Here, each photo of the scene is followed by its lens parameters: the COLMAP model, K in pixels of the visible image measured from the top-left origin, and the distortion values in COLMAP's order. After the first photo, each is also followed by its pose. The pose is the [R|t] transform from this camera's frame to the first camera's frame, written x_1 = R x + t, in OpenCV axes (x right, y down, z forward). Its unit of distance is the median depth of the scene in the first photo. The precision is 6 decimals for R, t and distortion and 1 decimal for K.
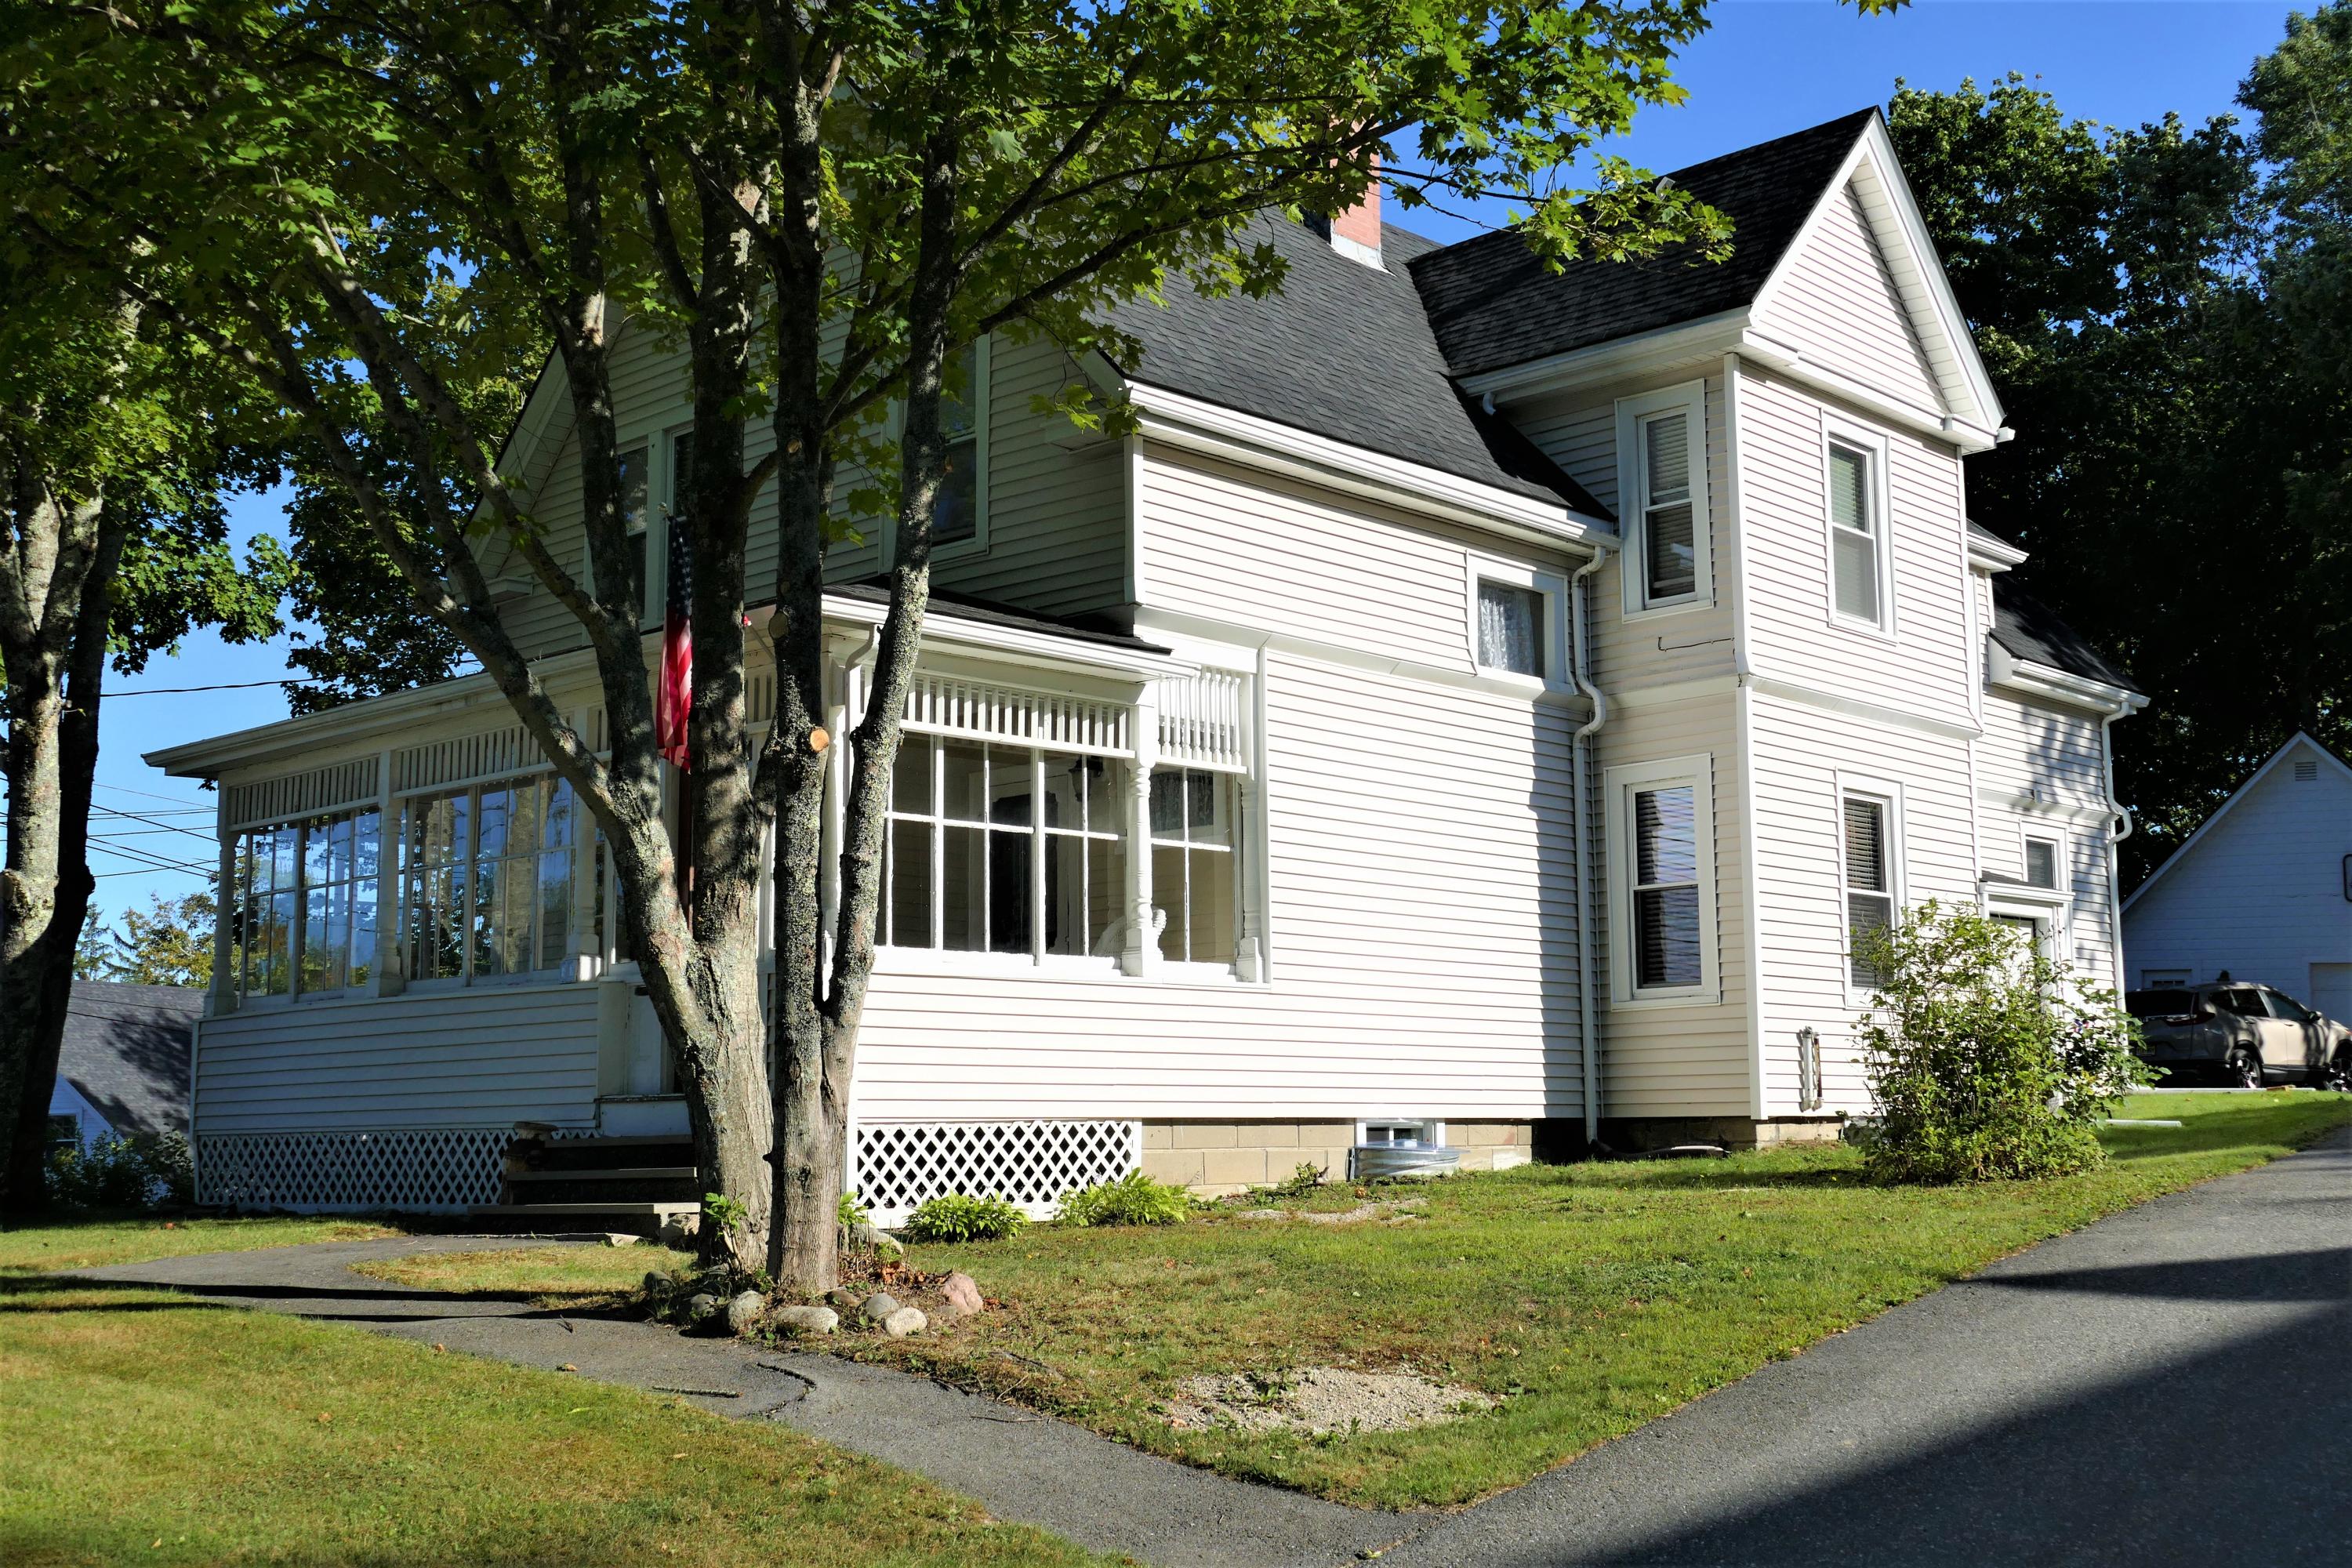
lens RADIAL K [[2604.3, 0, 1173.8], [0, 2604.3, 794.8], [0, 0, 1]] dist [-0.033468, 0.000000]
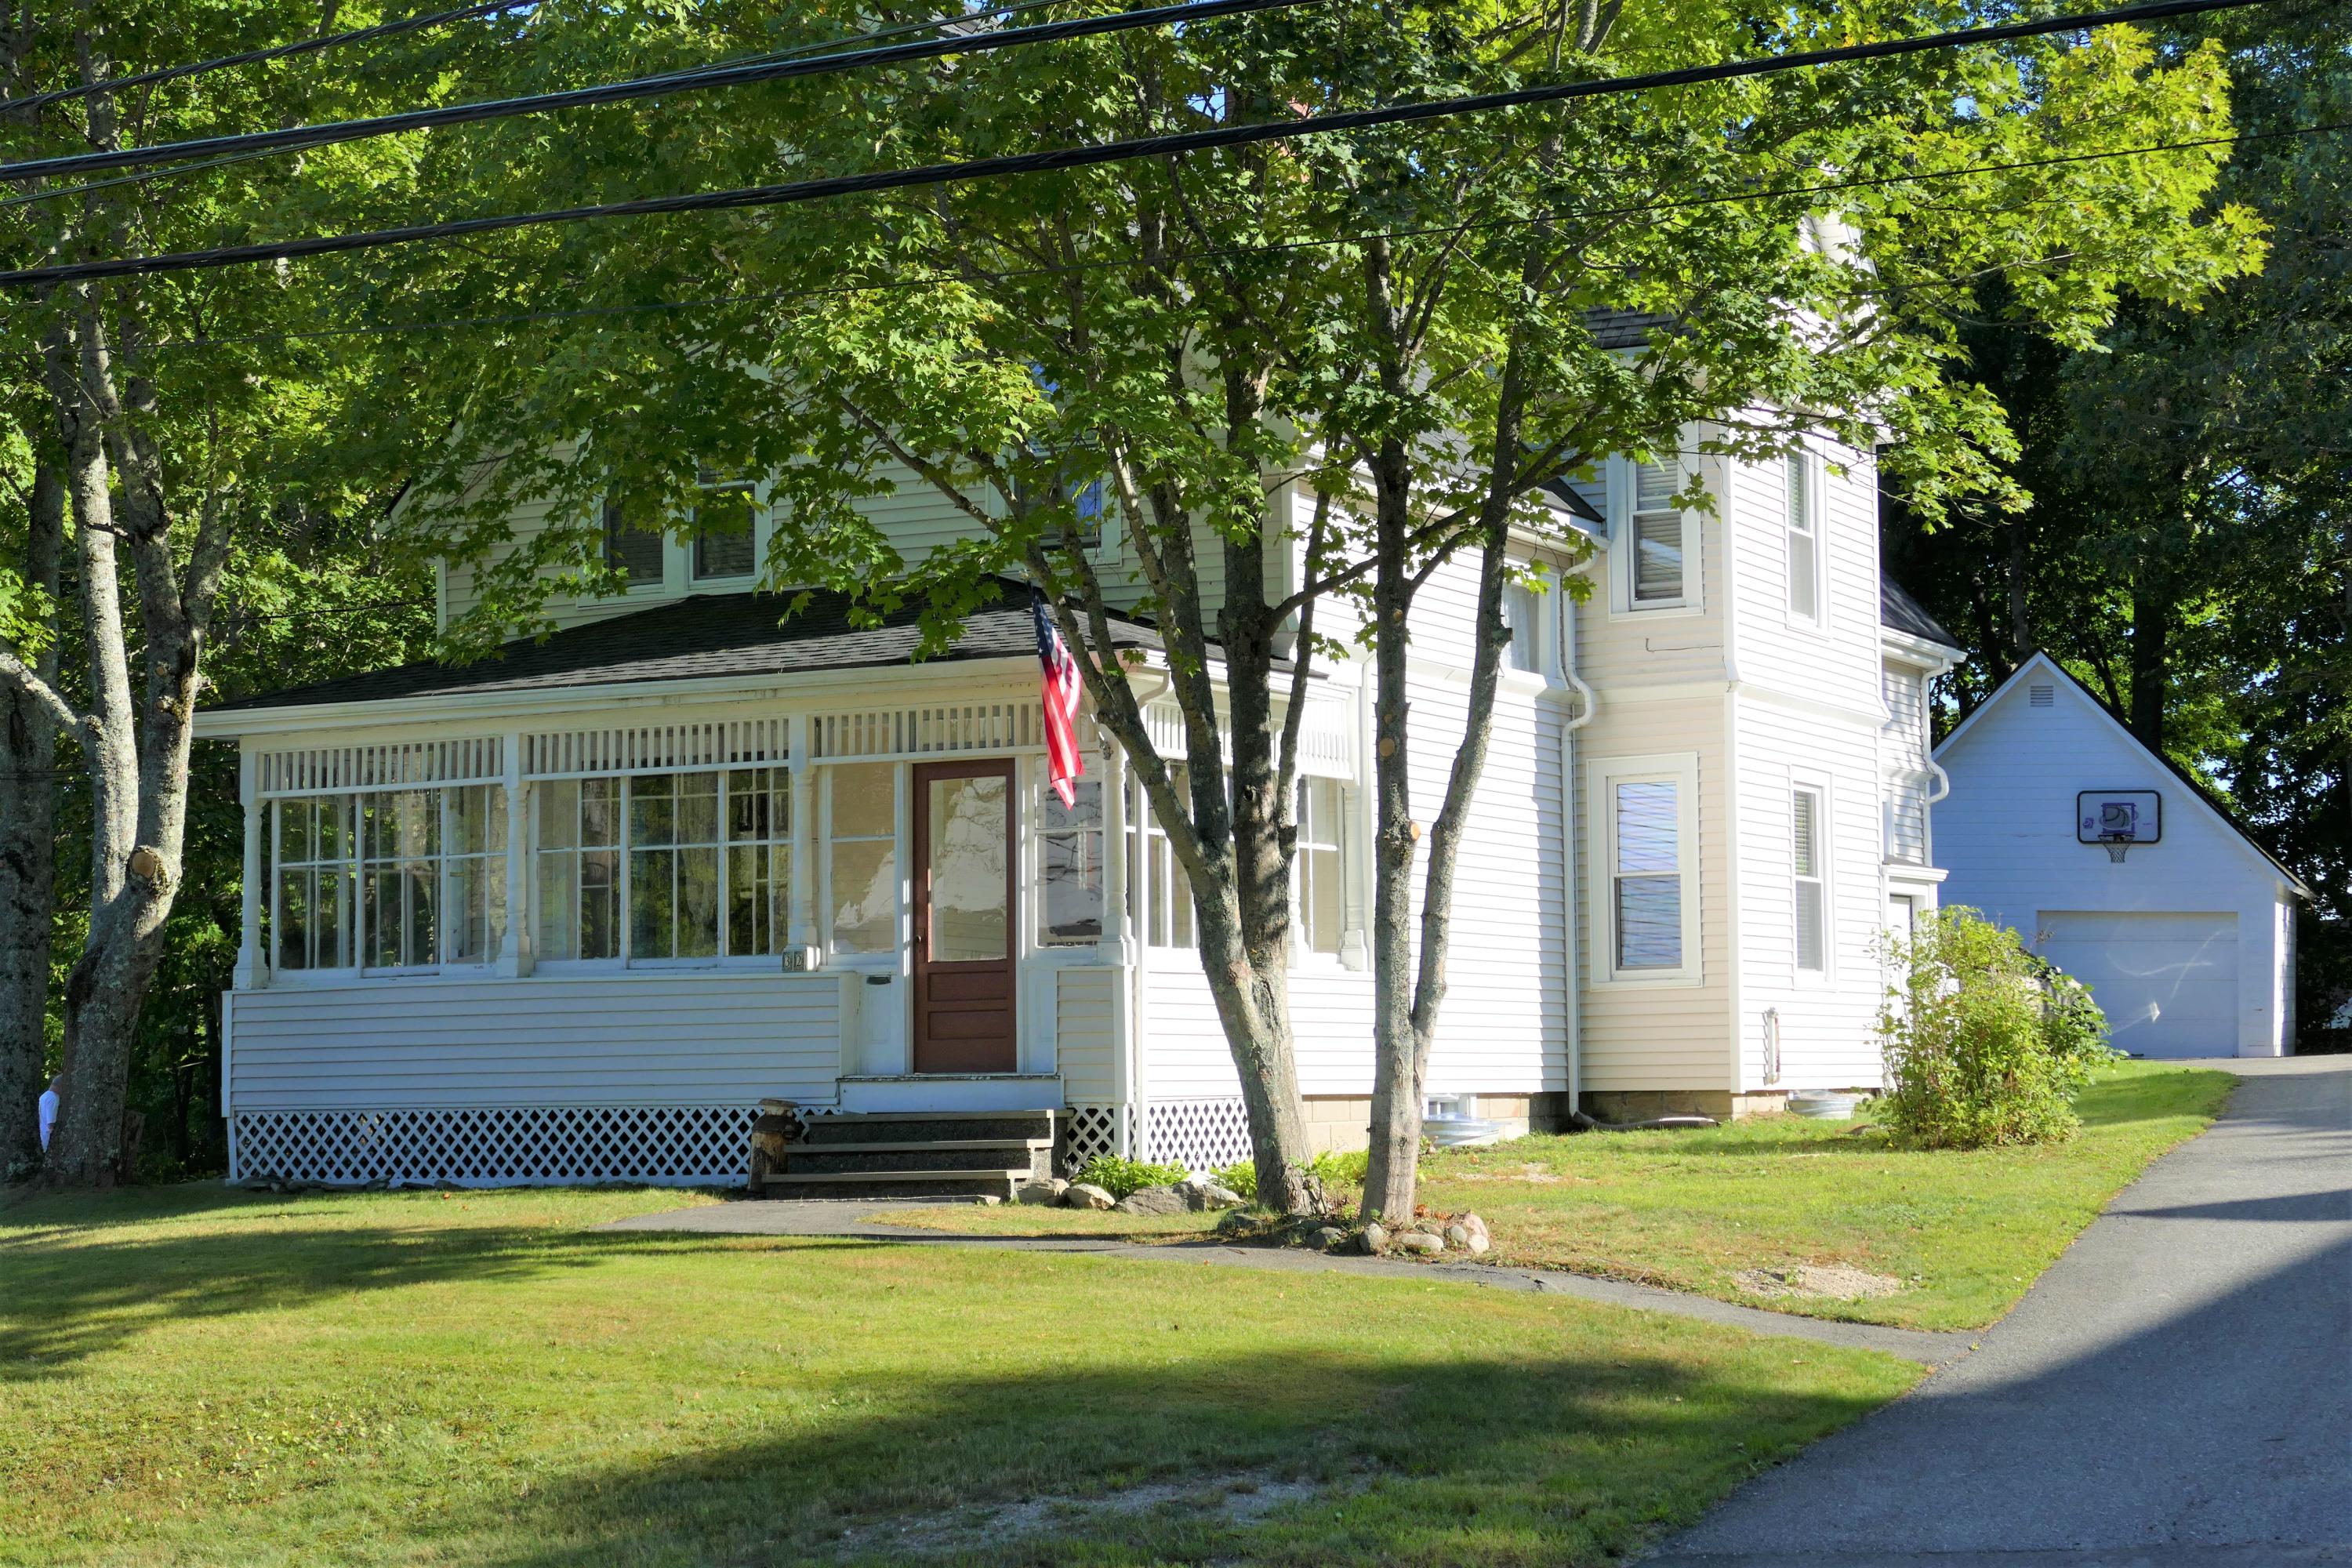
lens RADIAL K [[4090.4, 0, 1177.8], [0, 4090.4, 775.5], [0, 0, 1]] dist [-0.075358, 0.000000]
pose [[0.965301, 0.019197, 0.260433, -0.449386], [-0.032705, 0.998329, 0.047631, -0.081667], [-0.259083, -0.054496, 0.964316, -0.581463]]
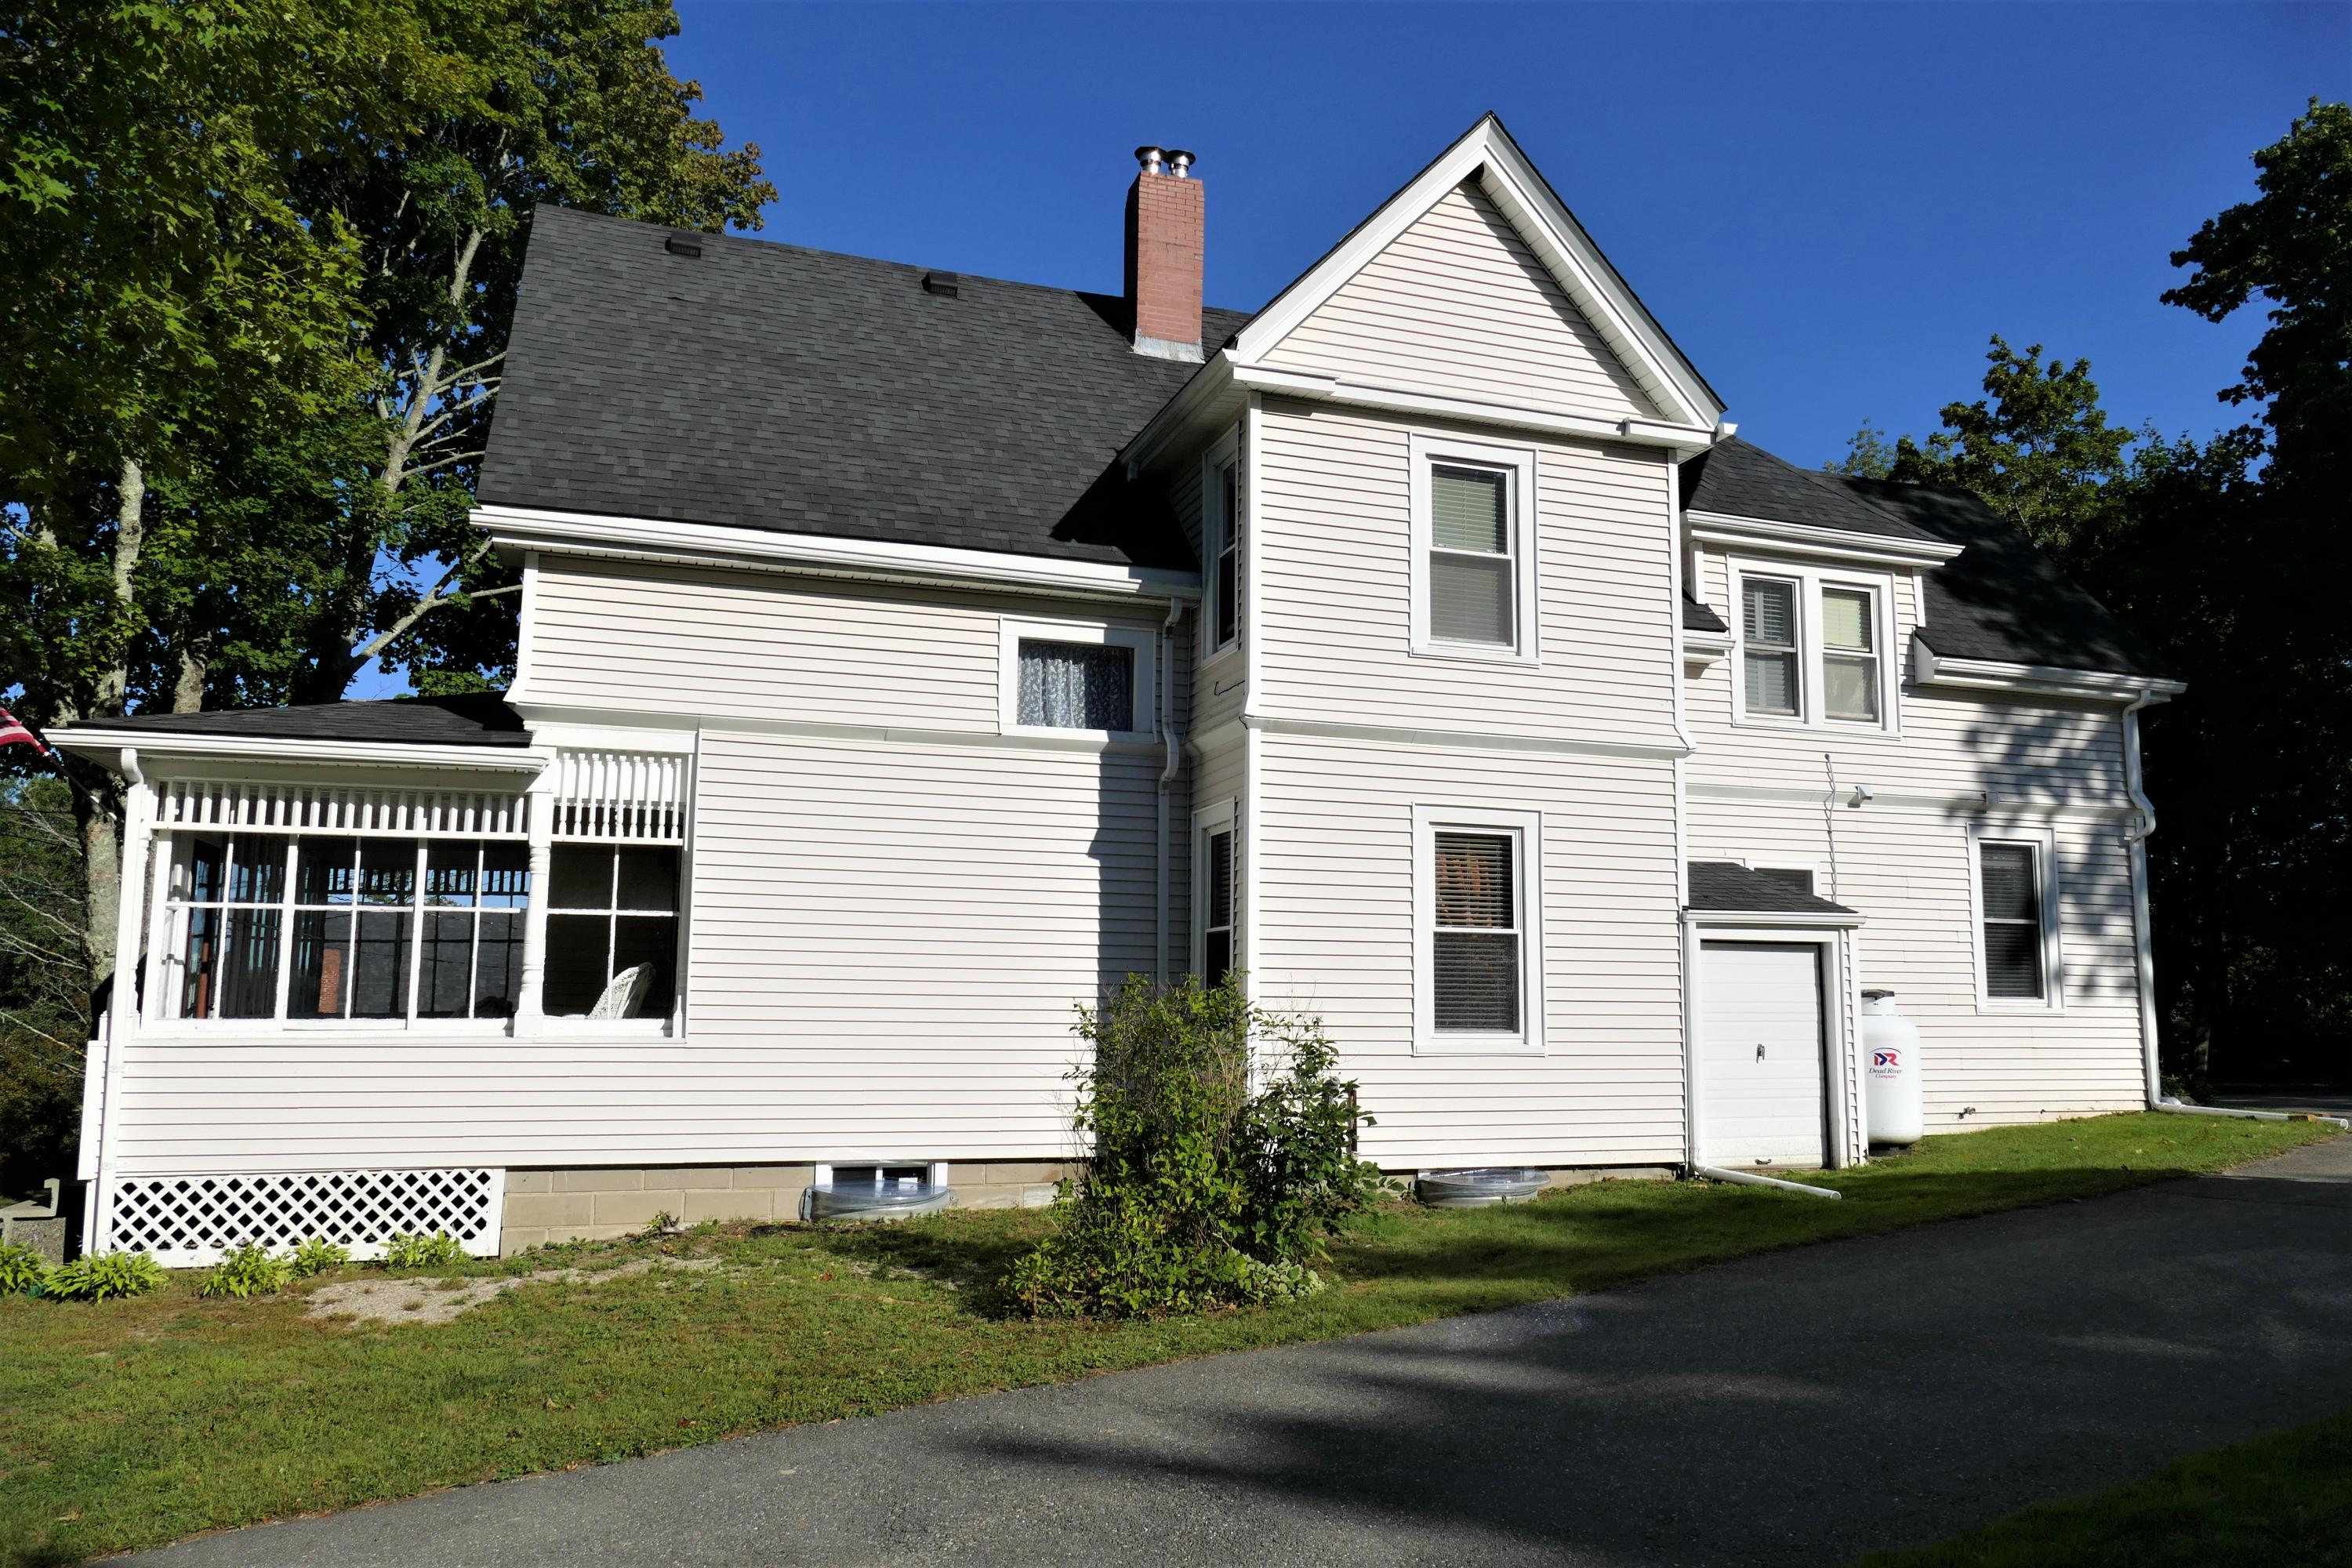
lens RADIAL K [[1708.9, 0, 1174.4], [0, 1708.9, 784.9], [0, 0, 1]] dist [-0.004831, 0.012072]
pose [[0.880643, -0.049854, -0.471151, 0.507063], [0.047142, 0.998734, -0.017564, -0.010184], [0.471430, -0.006743, 0.881878, 0.424916]]
